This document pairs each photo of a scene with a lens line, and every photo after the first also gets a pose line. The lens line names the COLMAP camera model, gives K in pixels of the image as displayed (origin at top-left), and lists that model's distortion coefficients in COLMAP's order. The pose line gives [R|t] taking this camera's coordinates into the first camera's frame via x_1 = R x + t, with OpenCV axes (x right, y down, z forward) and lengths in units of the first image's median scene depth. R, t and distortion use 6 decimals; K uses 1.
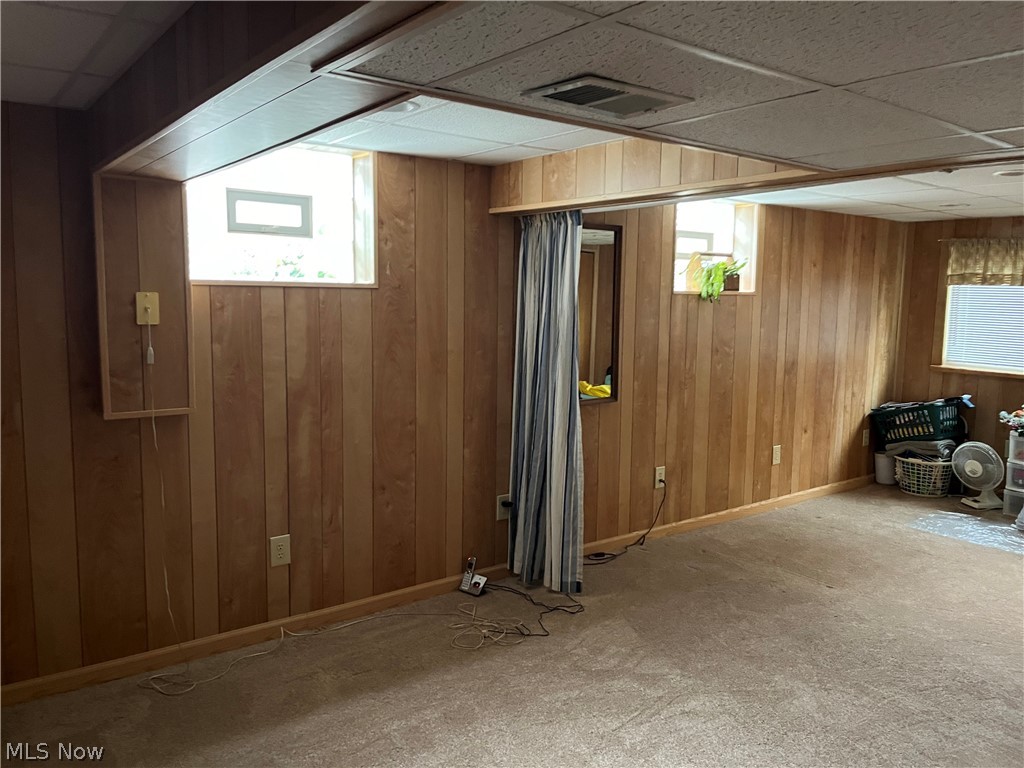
lens RADIAL K [[775.0, 0, 510.5], [0, 775.0, 379.8], [0, 0, 1]] dist [0.038930, -0.041014]
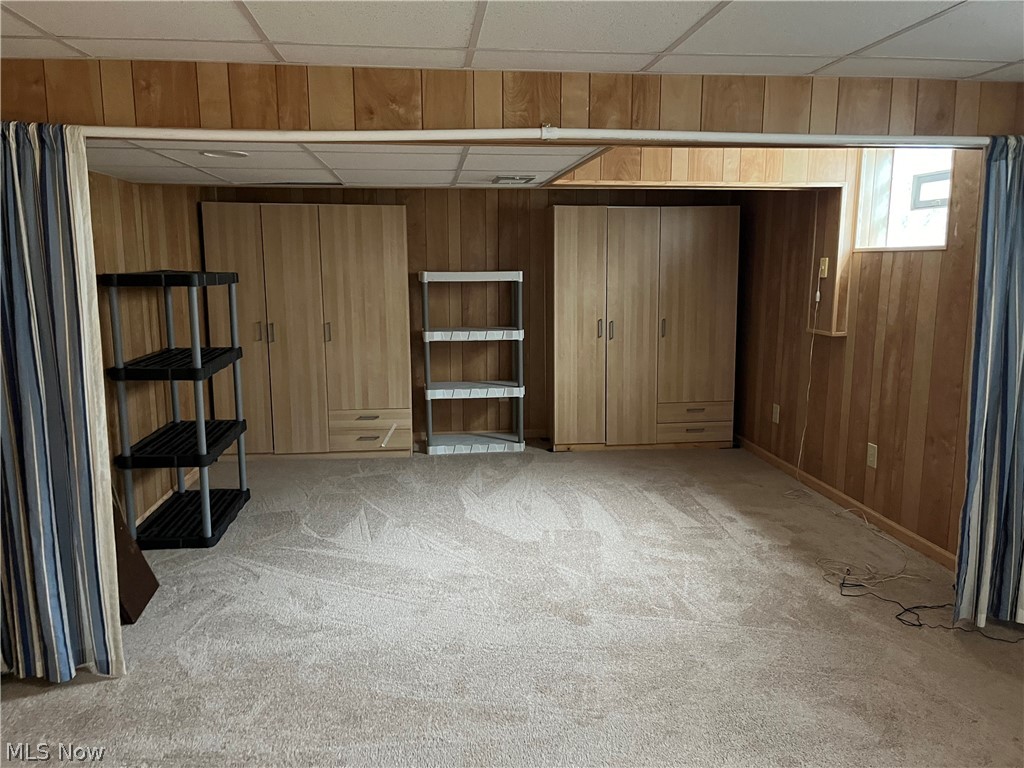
lens RADIAL K [[775.0, 0, 511.9], [0, 775.0, 384.3], [0, 0, 1]] dist [0.038930, -0.041014]
pose [[-0.518953, 0.123713, -0.845803, 1.110467], [-0.092676, 0.975496, 0.199545, -0.102012], [0.849764, 0.181940, -0.494772, 1.114531]]
